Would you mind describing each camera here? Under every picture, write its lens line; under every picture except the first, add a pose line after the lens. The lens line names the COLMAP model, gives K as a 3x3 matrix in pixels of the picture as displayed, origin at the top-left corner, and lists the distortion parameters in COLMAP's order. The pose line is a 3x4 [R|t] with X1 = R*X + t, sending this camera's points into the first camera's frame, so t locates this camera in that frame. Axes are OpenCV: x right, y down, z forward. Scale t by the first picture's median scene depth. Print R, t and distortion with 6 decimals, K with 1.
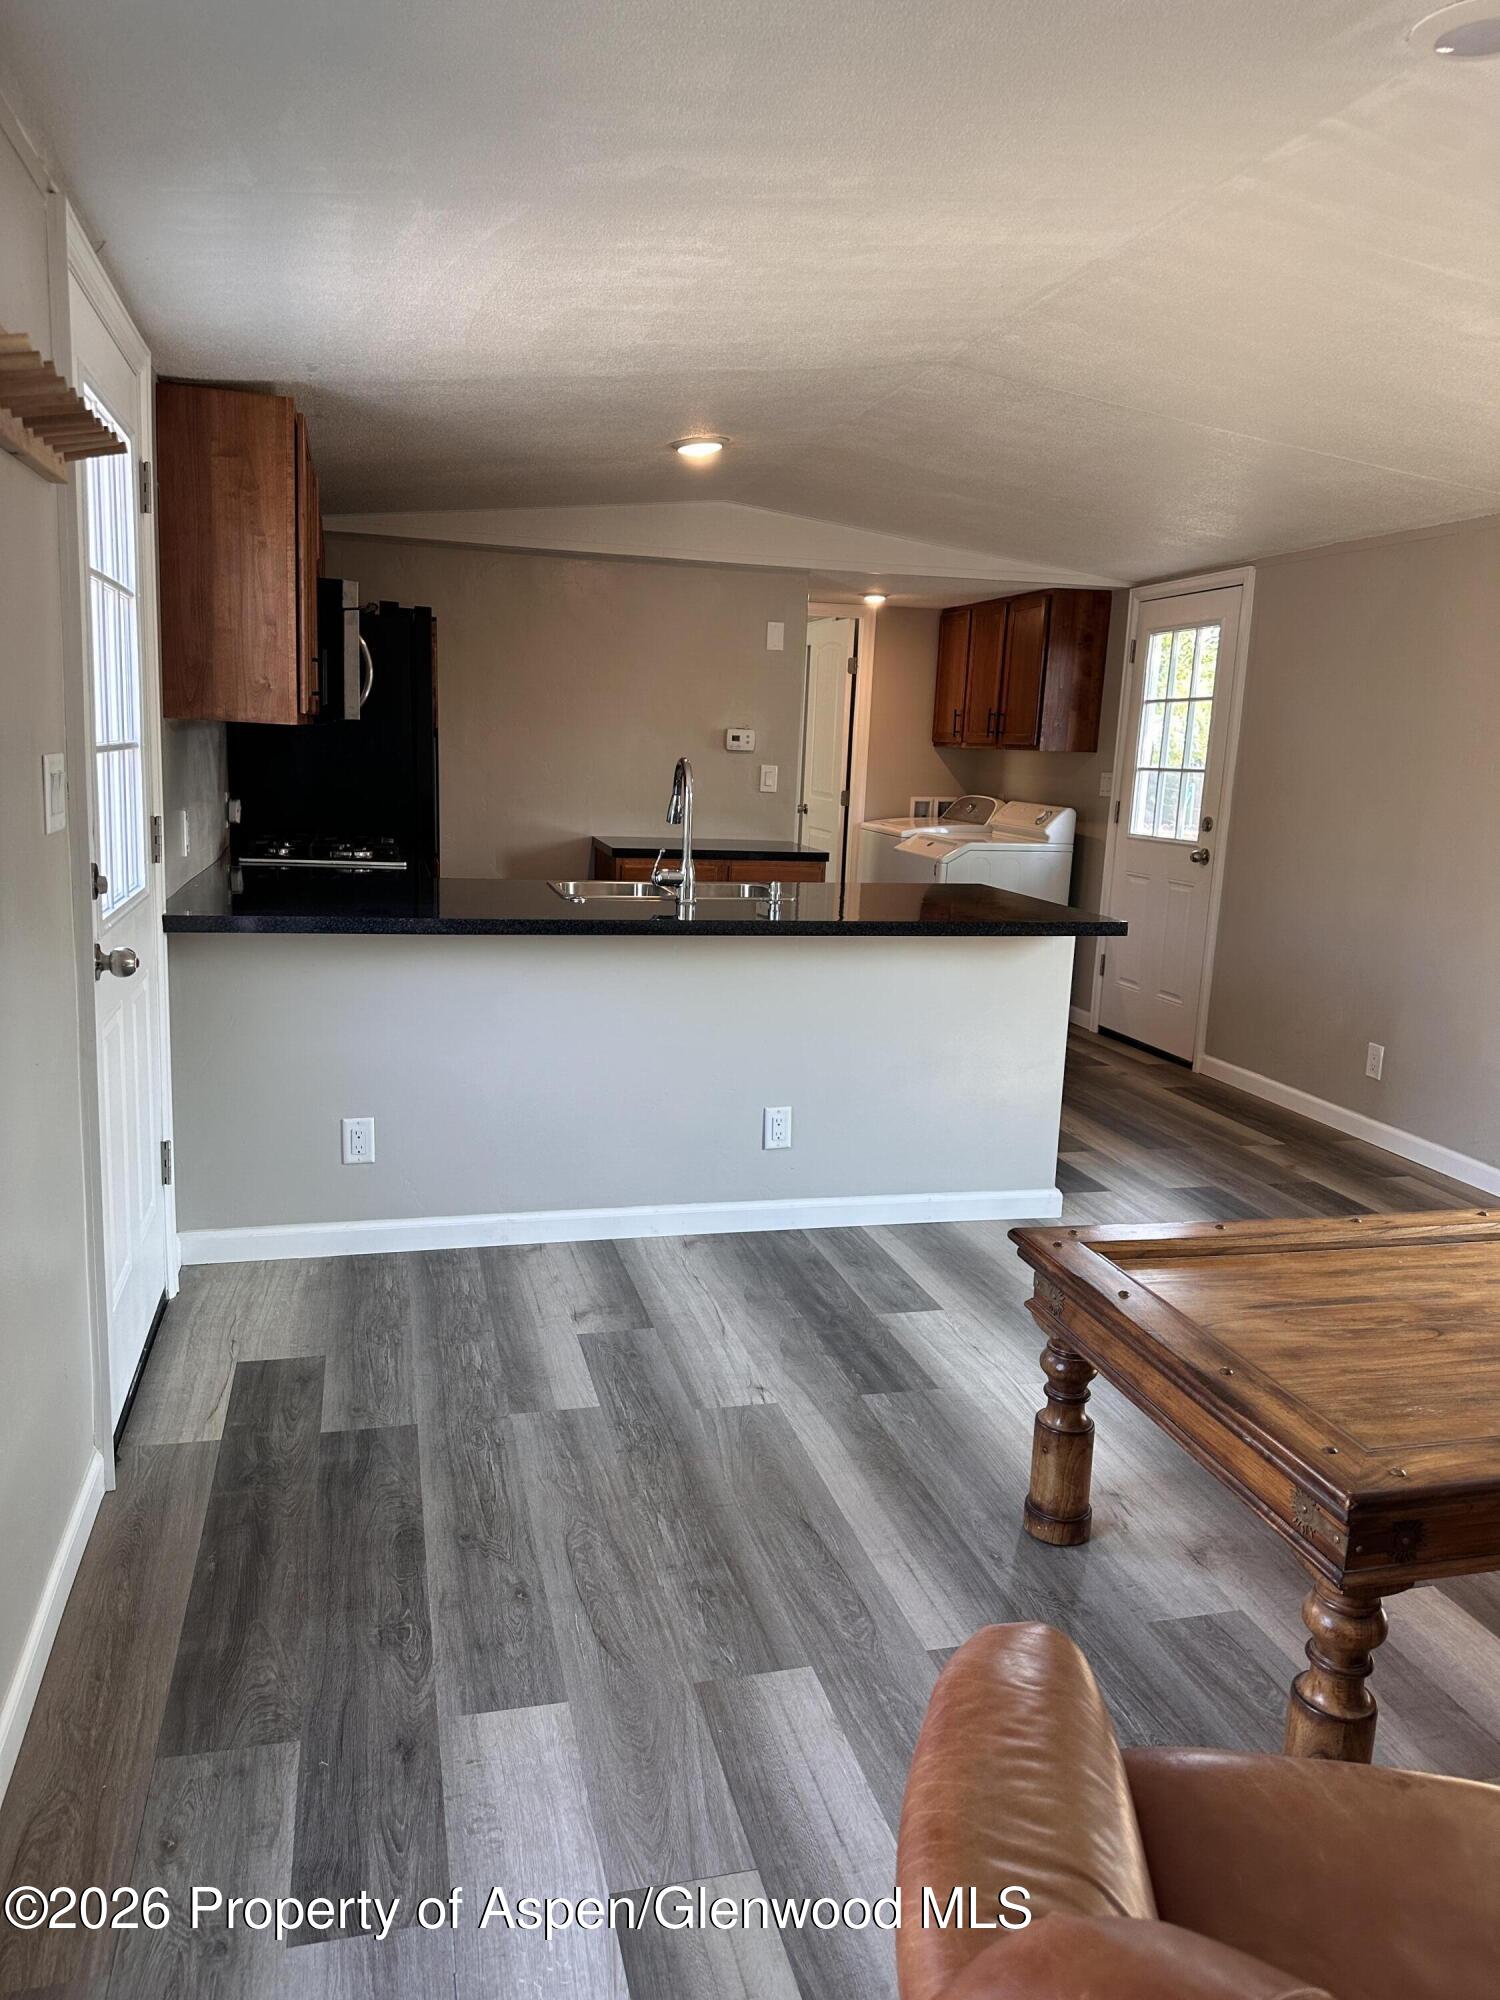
lens RADIAL K [[1408.6, 0, 741.0], [0, 1408.6, 989.2], [0, 0, 1]] dist [0.073295, -0.063559]
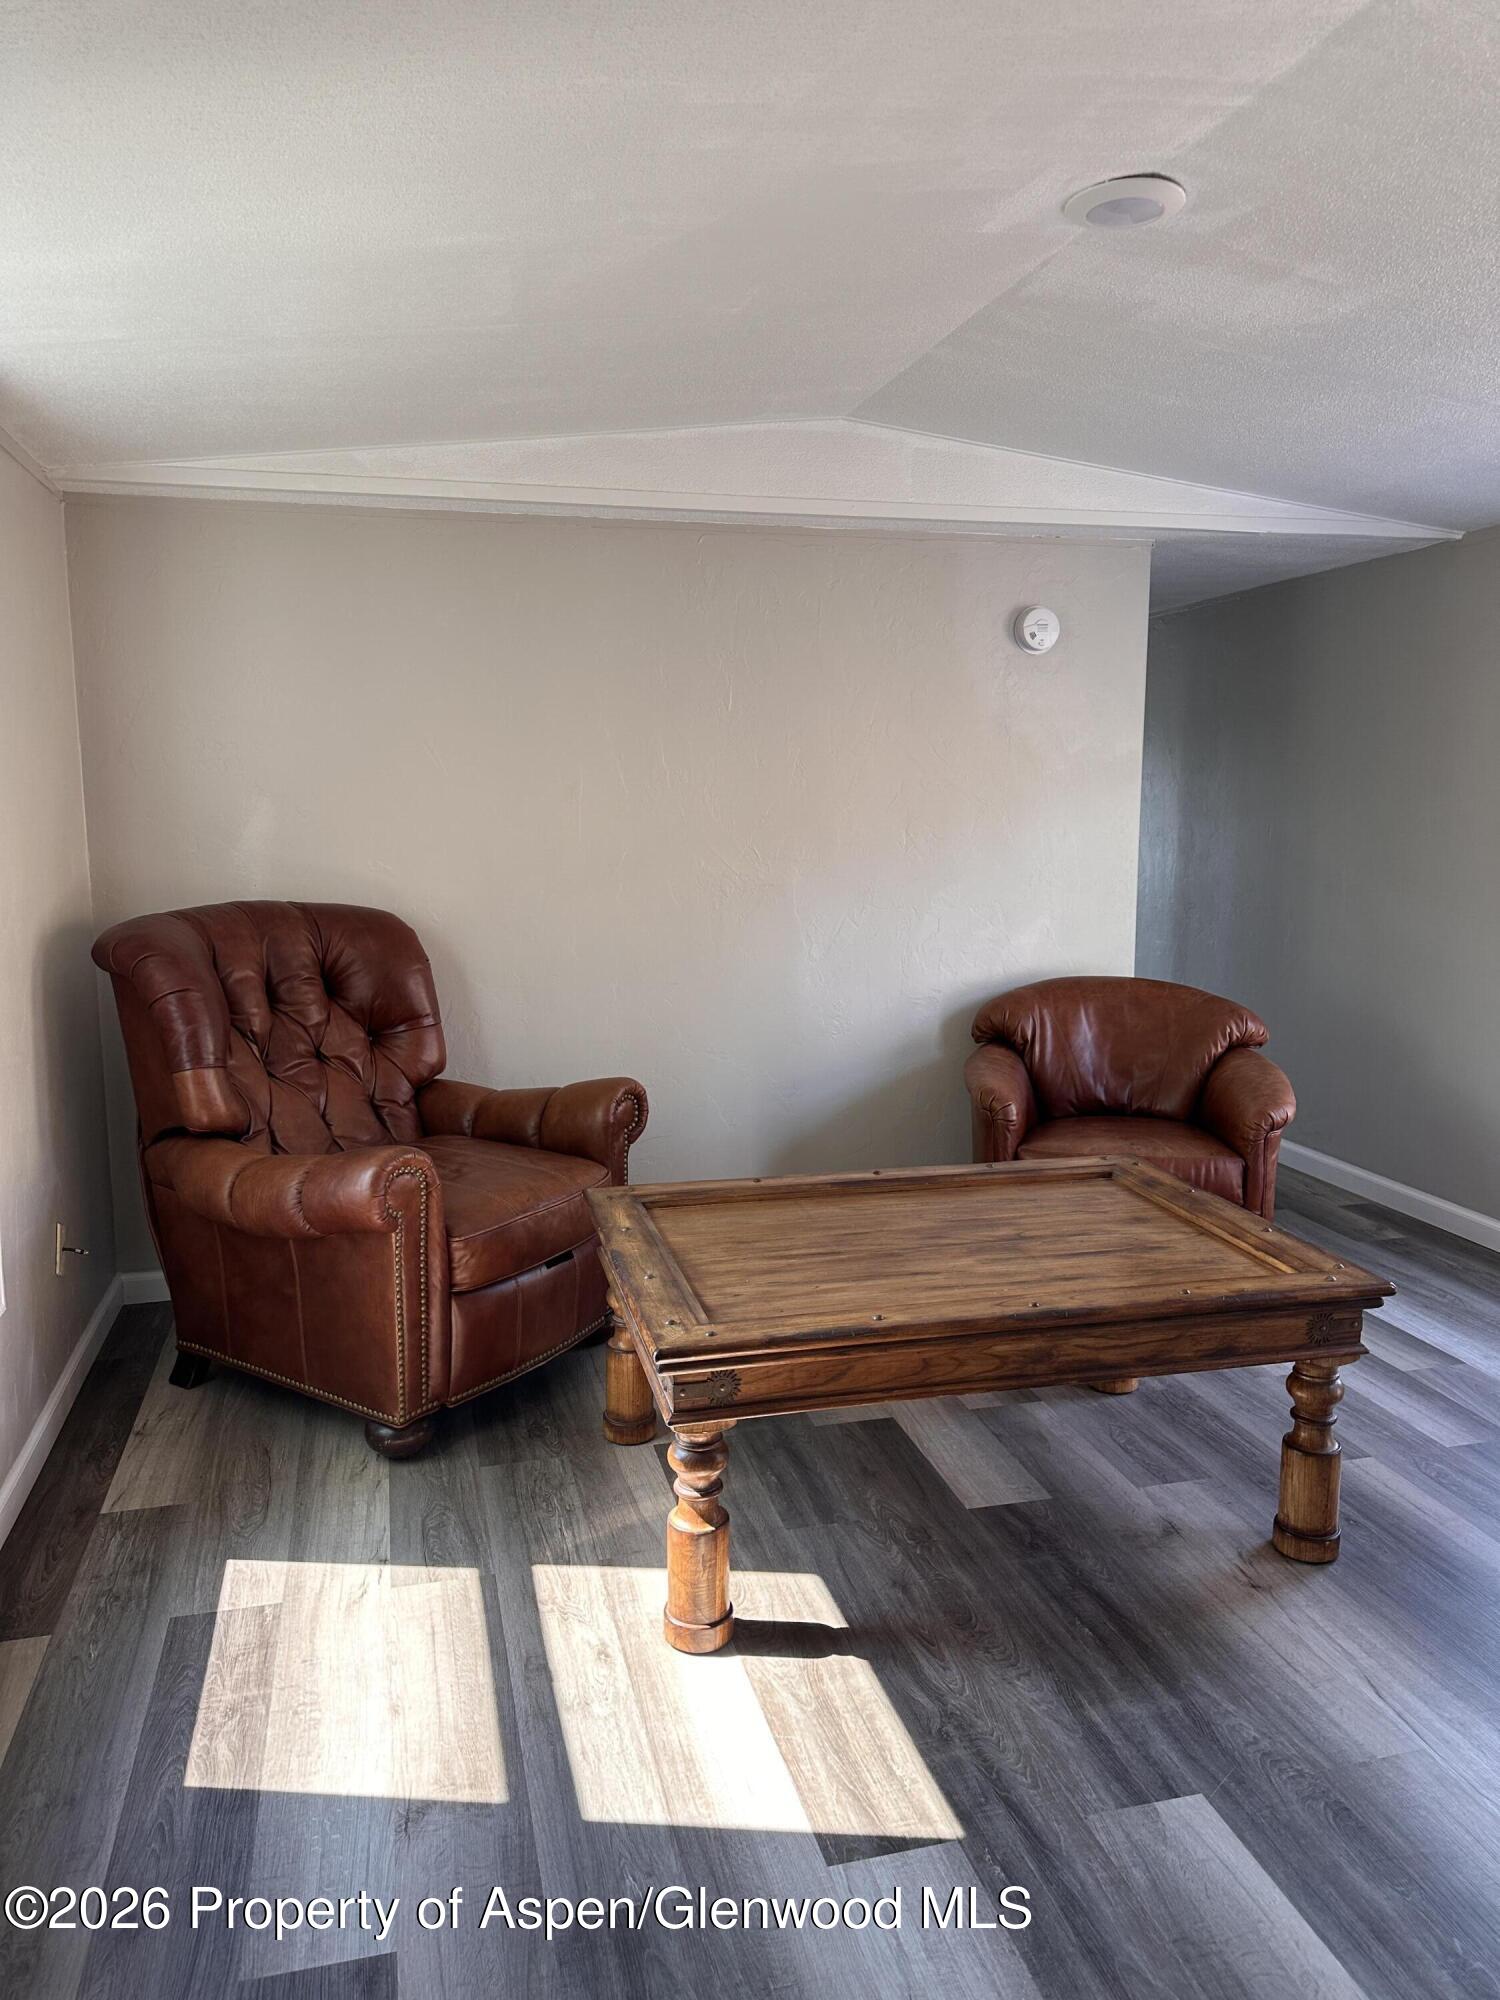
lens RADIAL K [[1408.6, 0, 741.0], [0, 1408.6, 989.2], [0, 0, 1]] dist [0.073295, -0.063559]
pose [[-0.999169, -0.040630, 0.003241, 0.758420], [-0.037538, 0.948273, 0.315229, -0.377346], [-0.015881, 0.314845, -0.949010, 2.194003]]
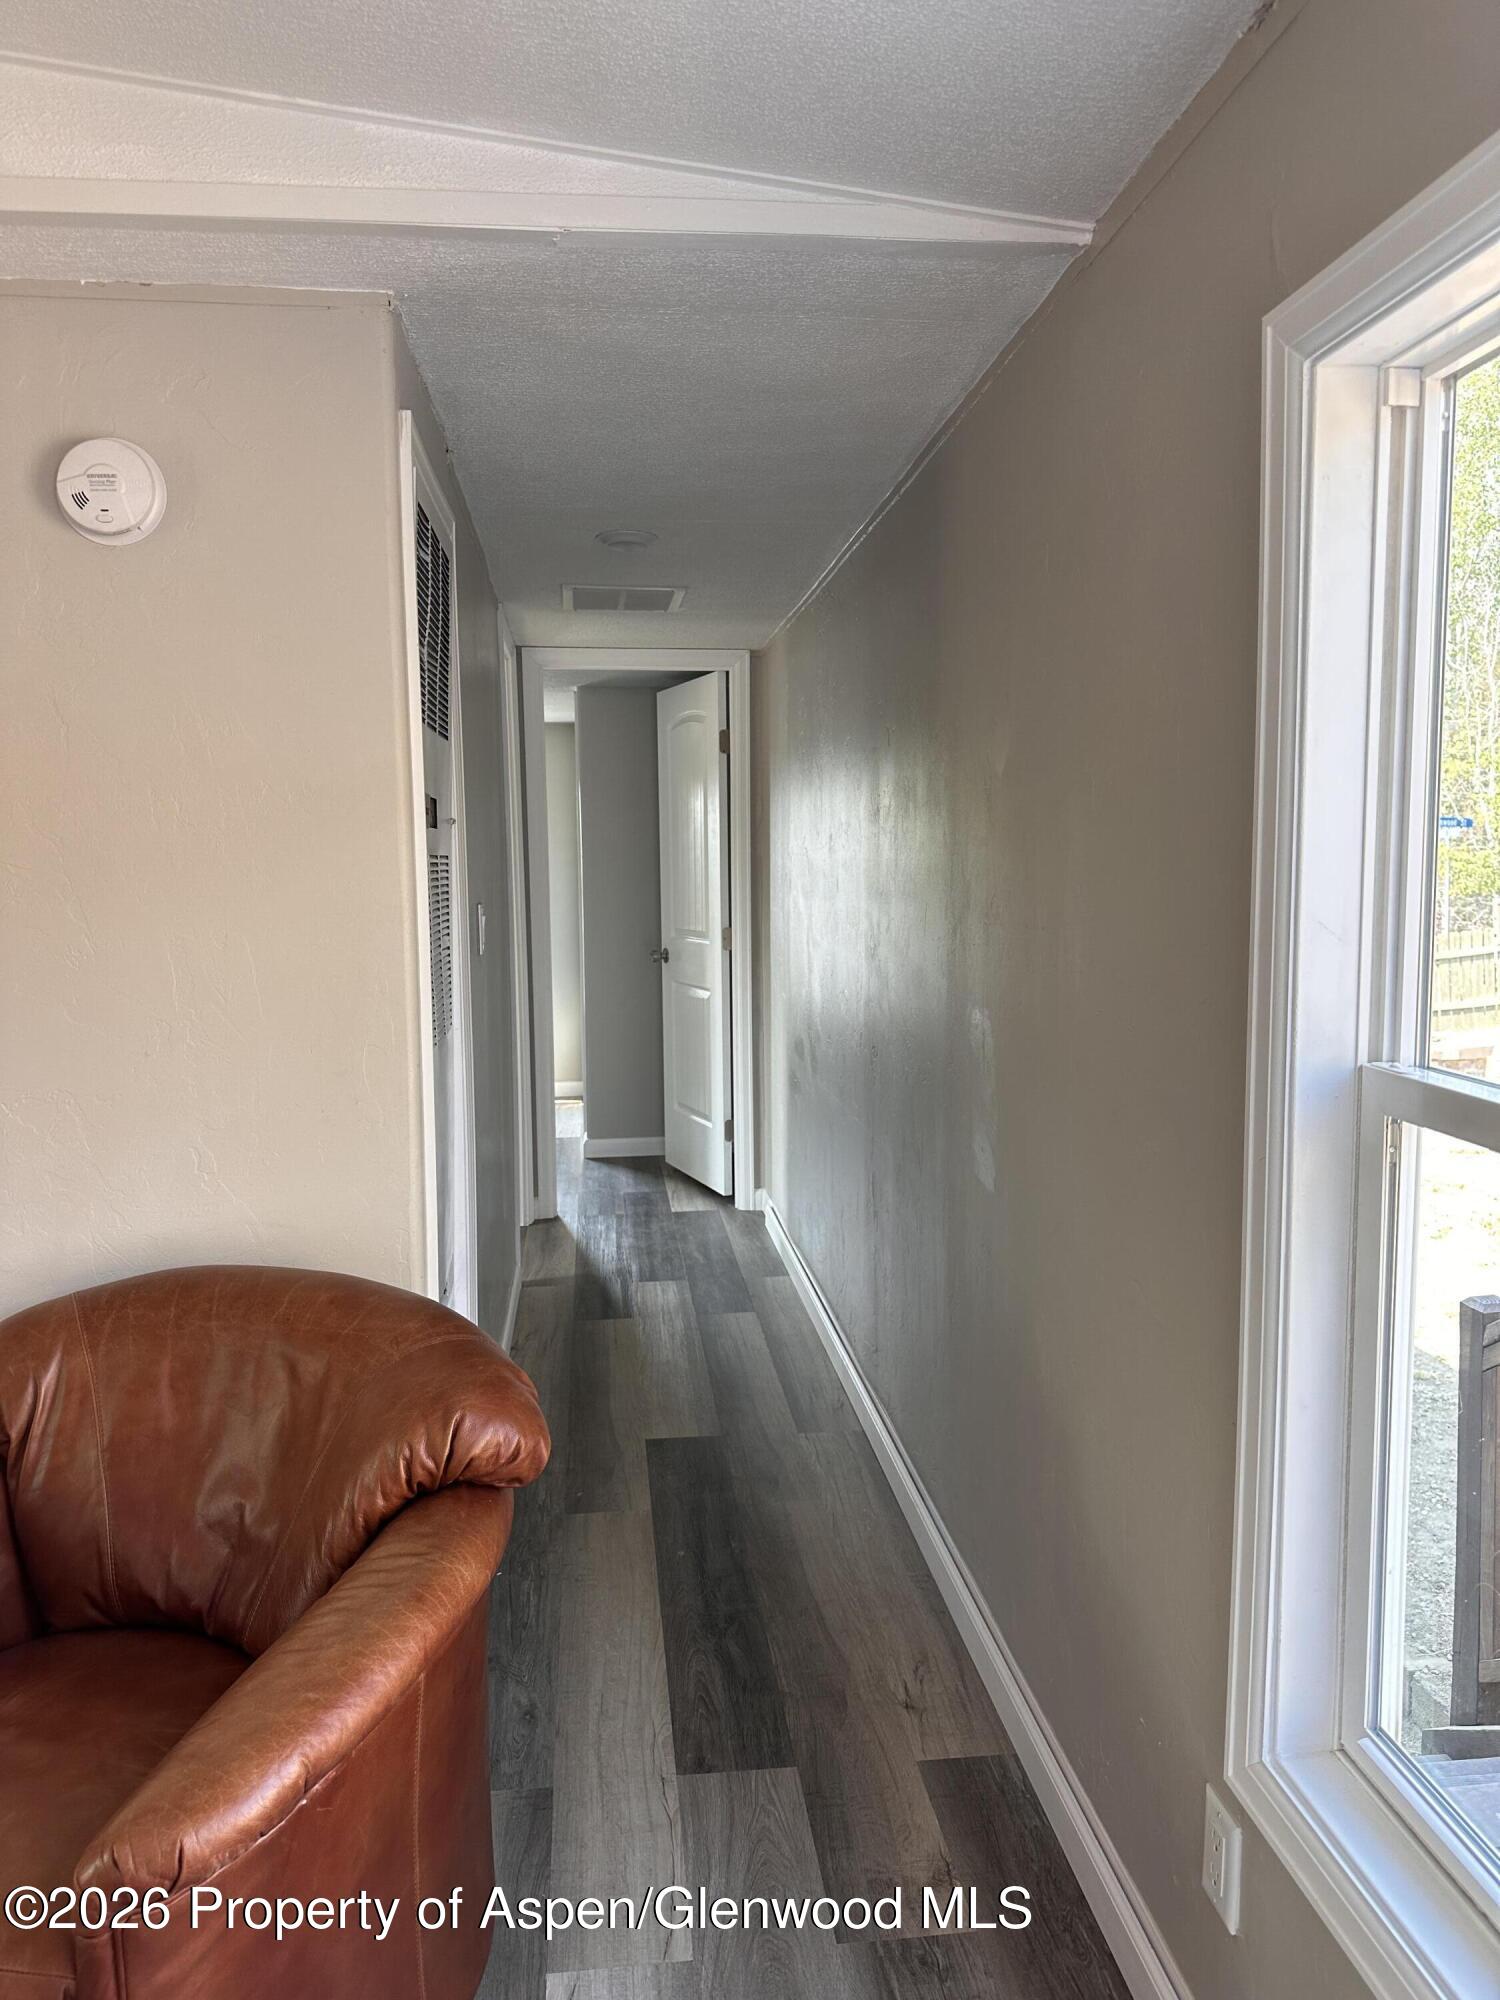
lens RADIAL K [[1404.2, 0, 750.0], [0, 1404.2, 1000.0], [0, 0, 1]] dist [-0.002091, -0.099007]
pose [[-0.988180, -0.052155, 0.144154, -0.170643], [-0.009253, 0.958926, 0.283507, -0.186758], [-0.153019, 0.278822, -0.948074, 0.978714]]
